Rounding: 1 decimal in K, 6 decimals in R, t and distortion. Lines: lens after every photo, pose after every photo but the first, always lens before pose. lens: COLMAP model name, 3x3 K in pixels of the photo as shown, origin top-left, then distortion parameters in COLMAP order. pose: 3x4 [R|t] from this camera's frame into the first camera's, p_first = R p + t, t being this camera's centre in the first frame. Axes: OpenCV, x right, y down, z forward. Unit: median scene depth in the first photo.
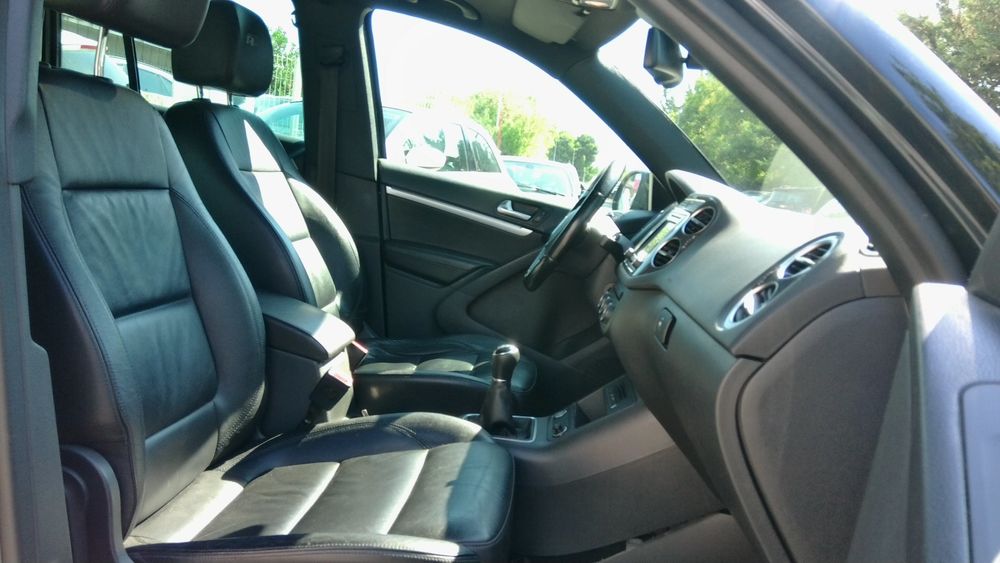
lens RADIAL K [[735.5, 0, 498.4], [0, 735.5, 285.5], [0, 0, 1]] dist [0.065499, -0.003822]
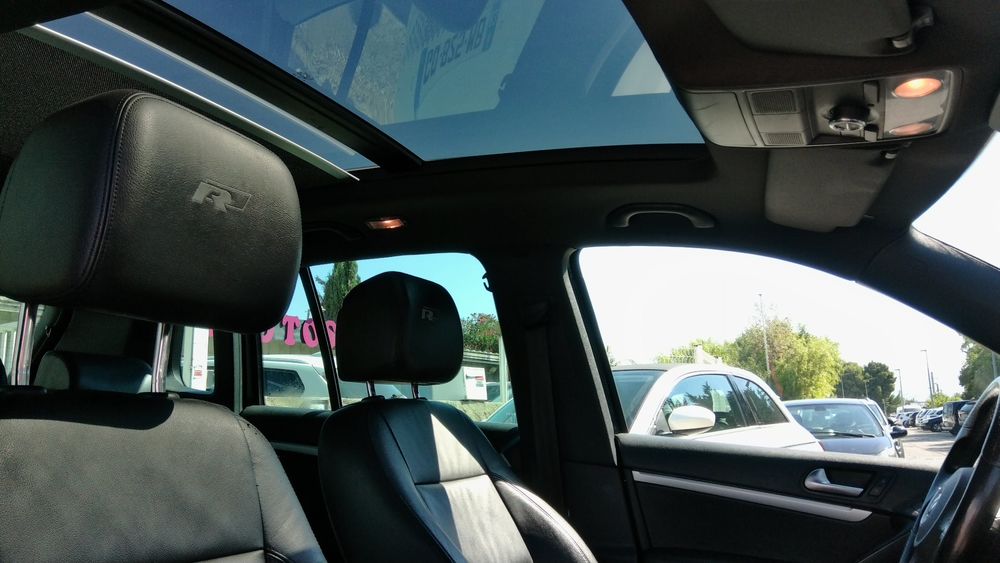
lens RADIAL K [[735.5, 0, 498.4], [0, 735.5, 285.5], [0, 0, 1]] dist [0.065499, -0.003822]
pose [[0.924906, -0.215589, -0.313163, -0.007314], [0.091988, 0.926107, -0.365874, -0.049427], [0.368901, 0.309592, 0.876393, 0.259170]]
